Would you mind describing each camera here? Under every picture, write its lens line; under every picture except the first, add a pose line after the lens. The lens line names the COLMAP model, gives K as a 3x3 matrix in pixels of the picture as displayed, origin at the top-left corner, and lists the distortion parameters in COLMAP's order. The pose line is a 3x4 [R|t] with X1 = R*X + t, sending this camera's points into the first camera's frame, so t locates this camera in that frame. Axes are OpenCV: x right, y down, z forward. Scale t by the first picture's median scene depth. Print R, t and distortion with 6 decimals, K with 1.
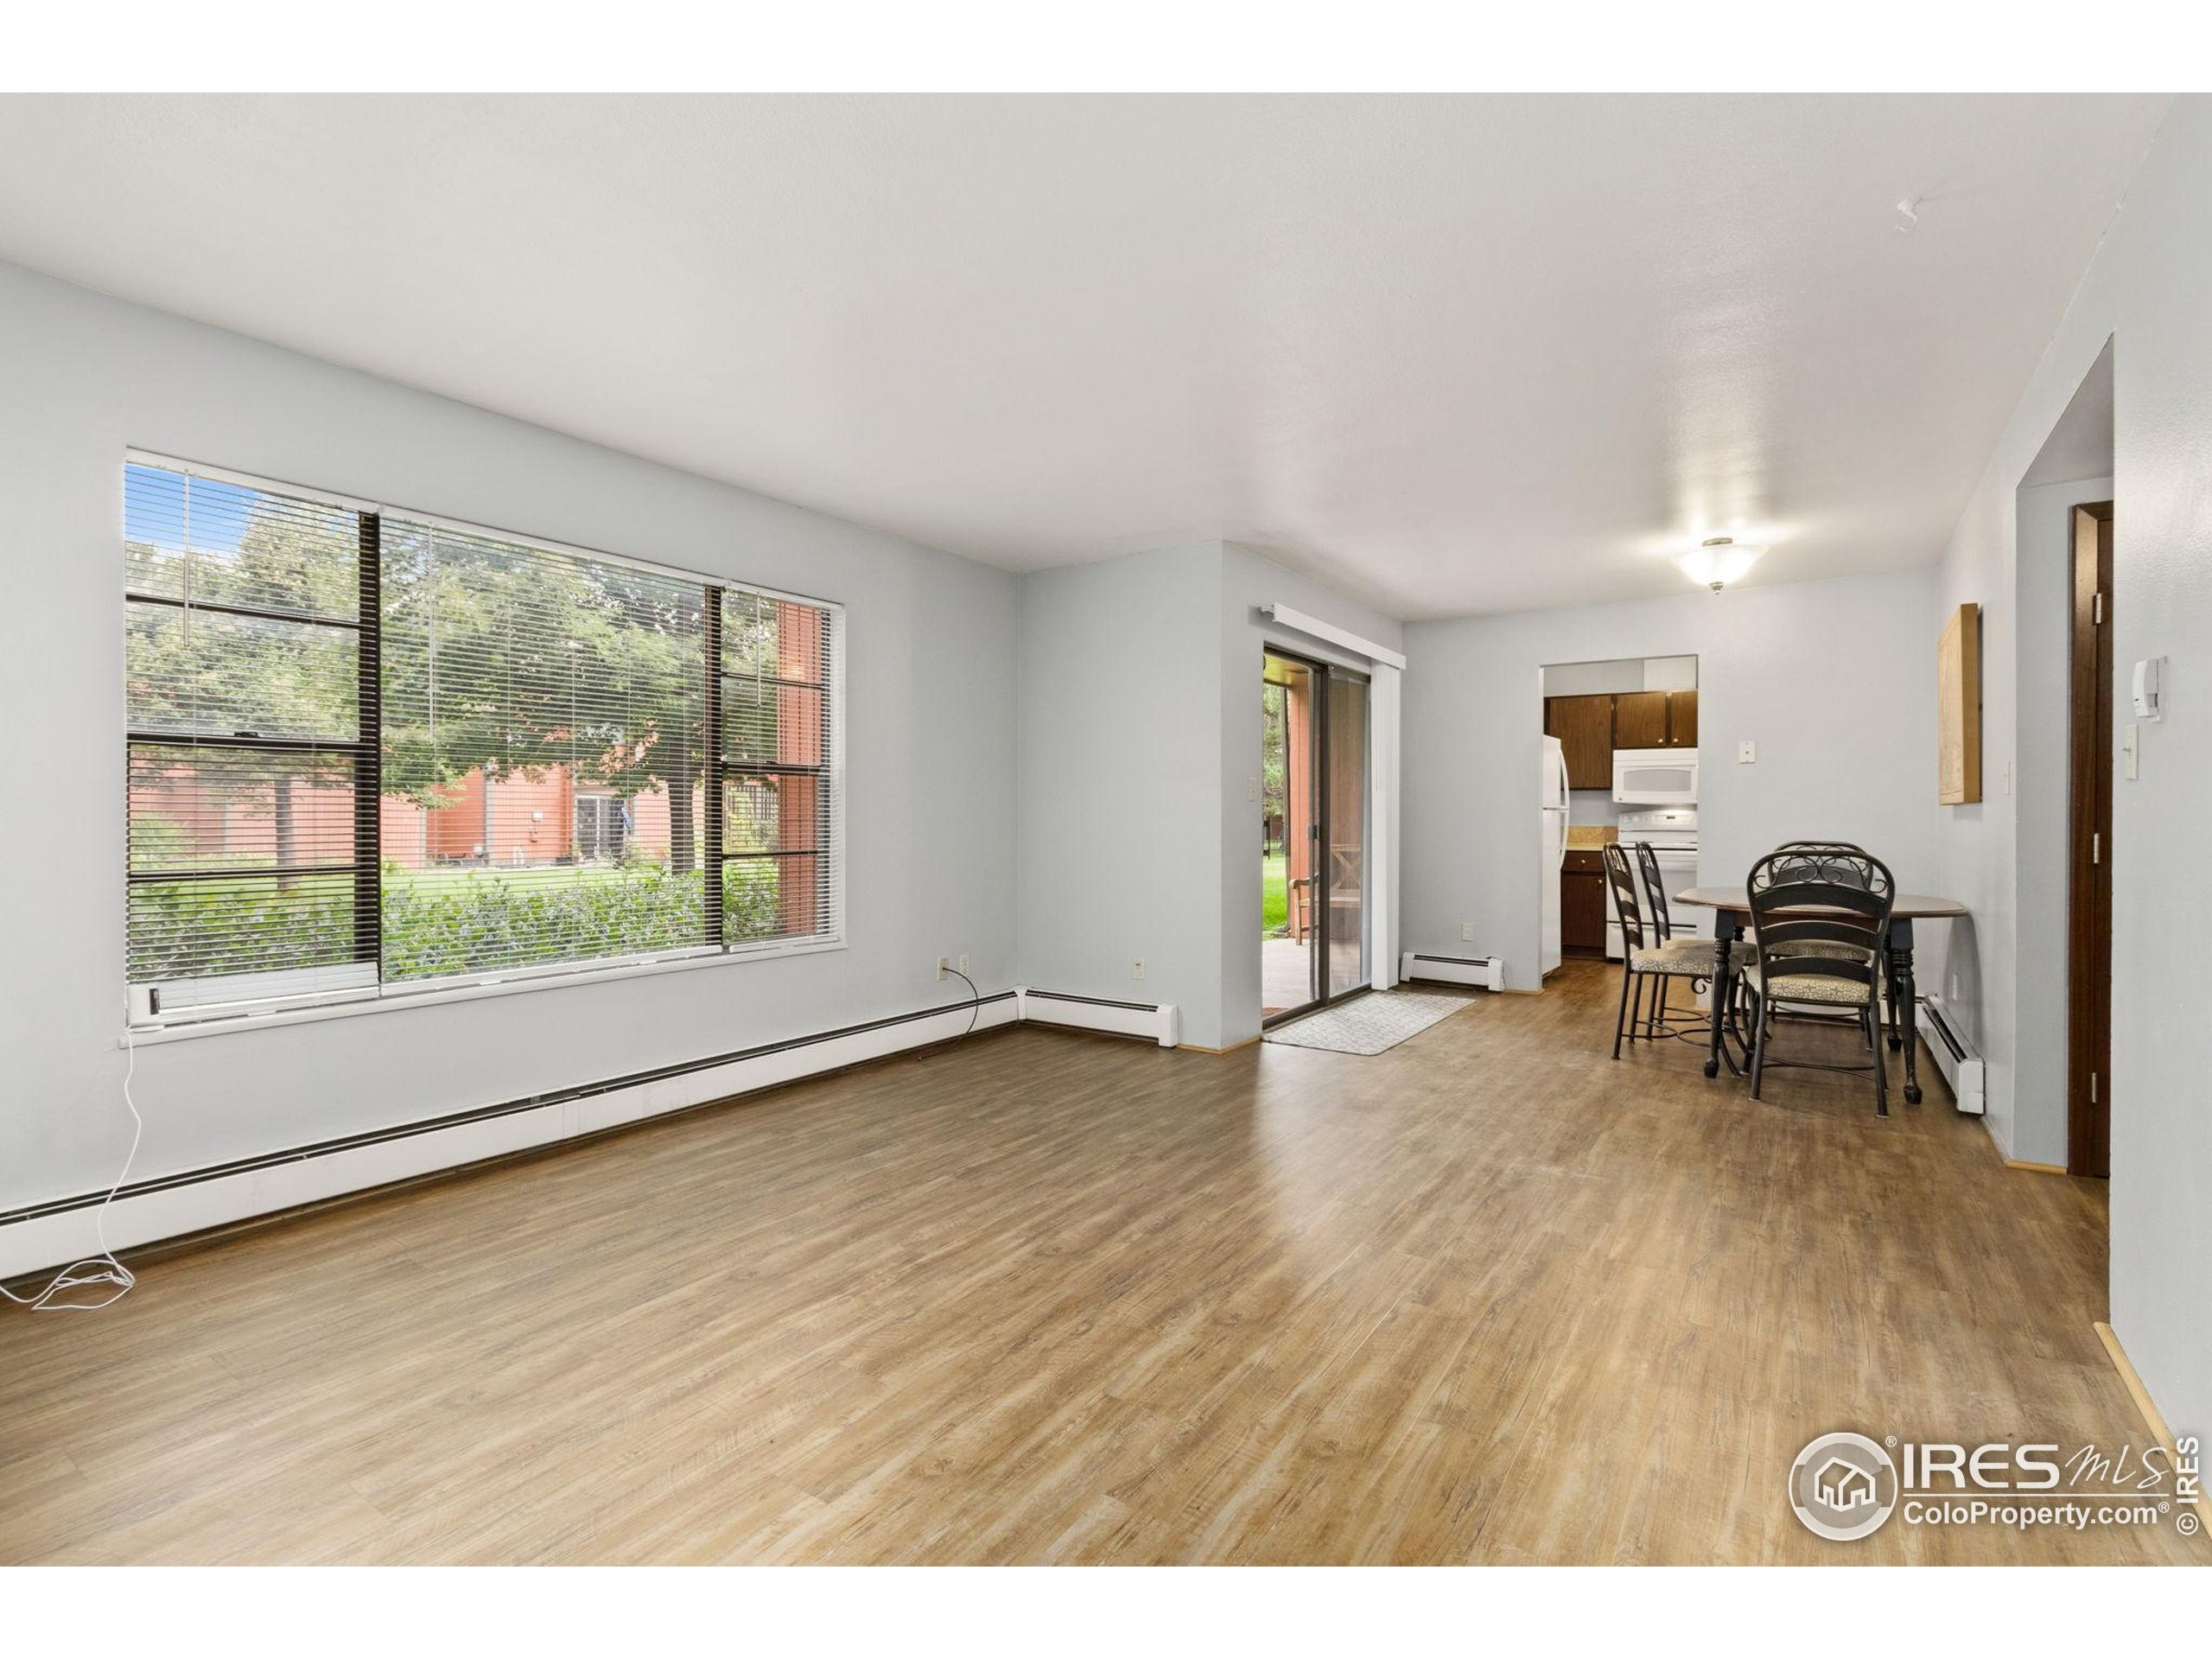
lens RADIAL K [[1051.8, 0, 1103.5], [0, 1051.8, 819.7], [0, 0, 1]] dist [0.003084, -0.000995]
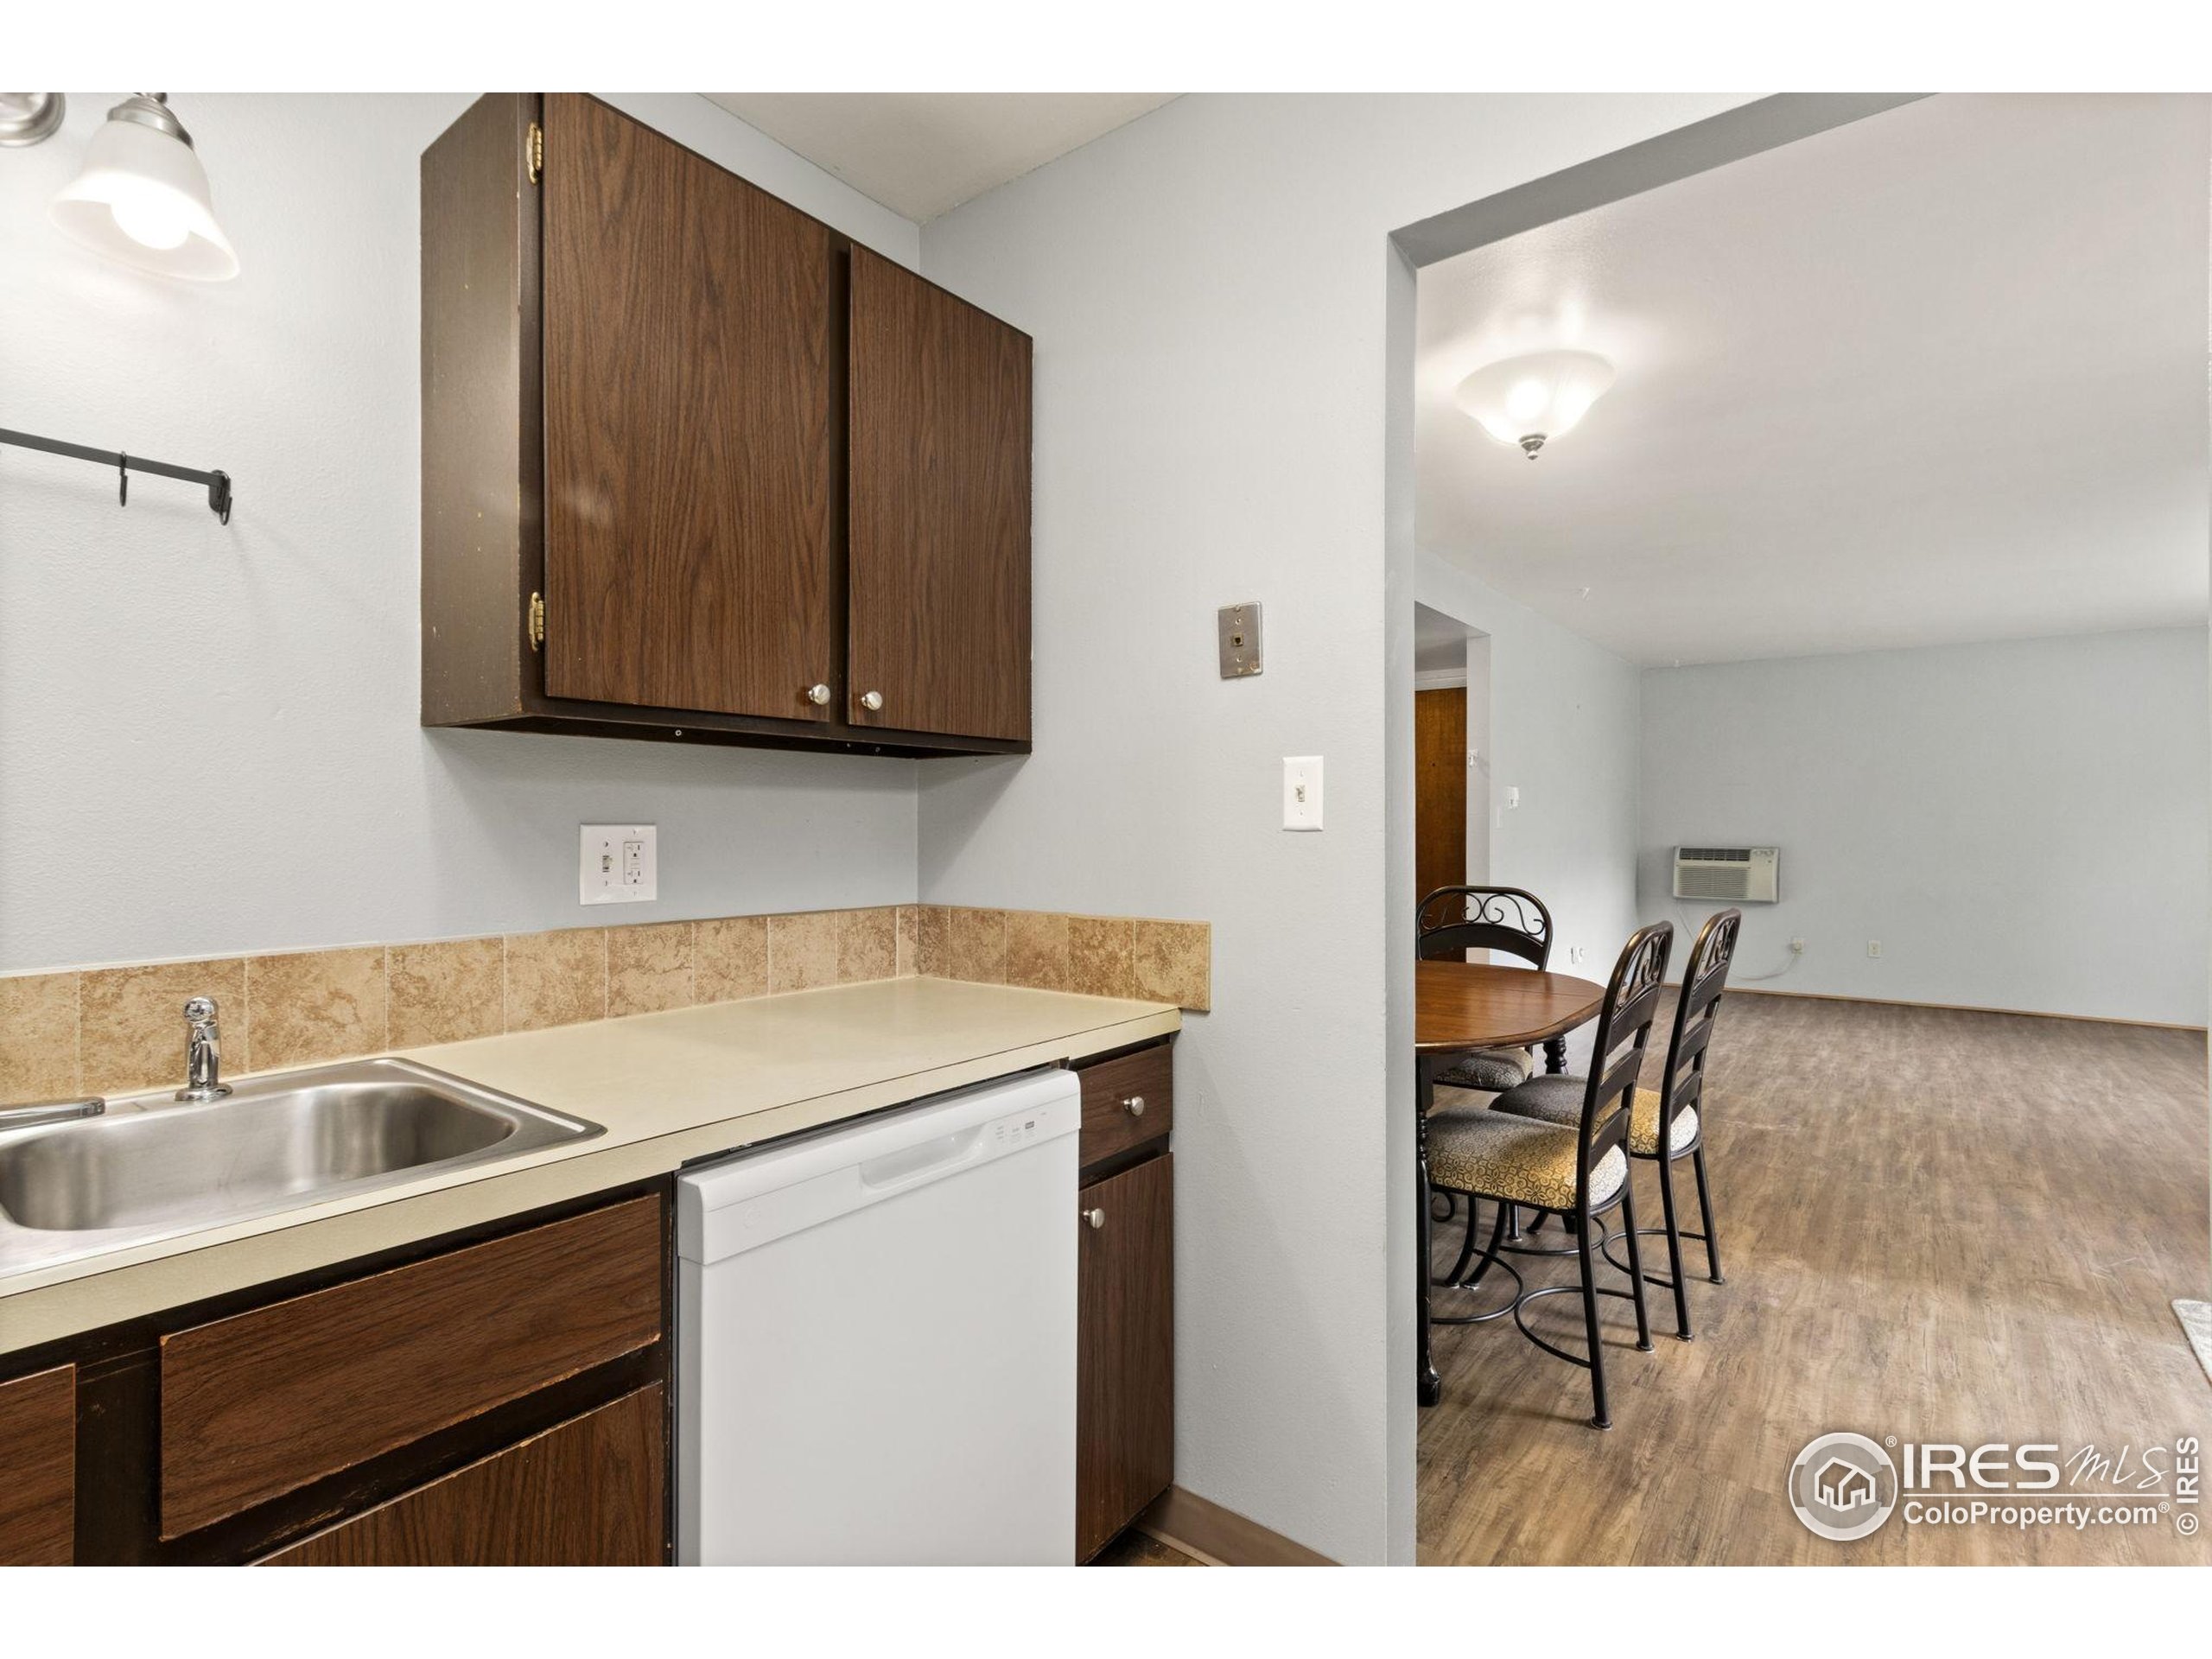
lens RADIAL K [[1051.8, 0, 1104.6], [0, 1051.8, 827.3], [0, 0, 1]] dist [0.003084, -0.000995]
pose [[-0.997938, -0.003162, 0.064100, 0.779981], [-0.002952, 0.999990, 0.003375, -0.021406], [-0.064110, 0.003179, -0.997938, 1.587953]]
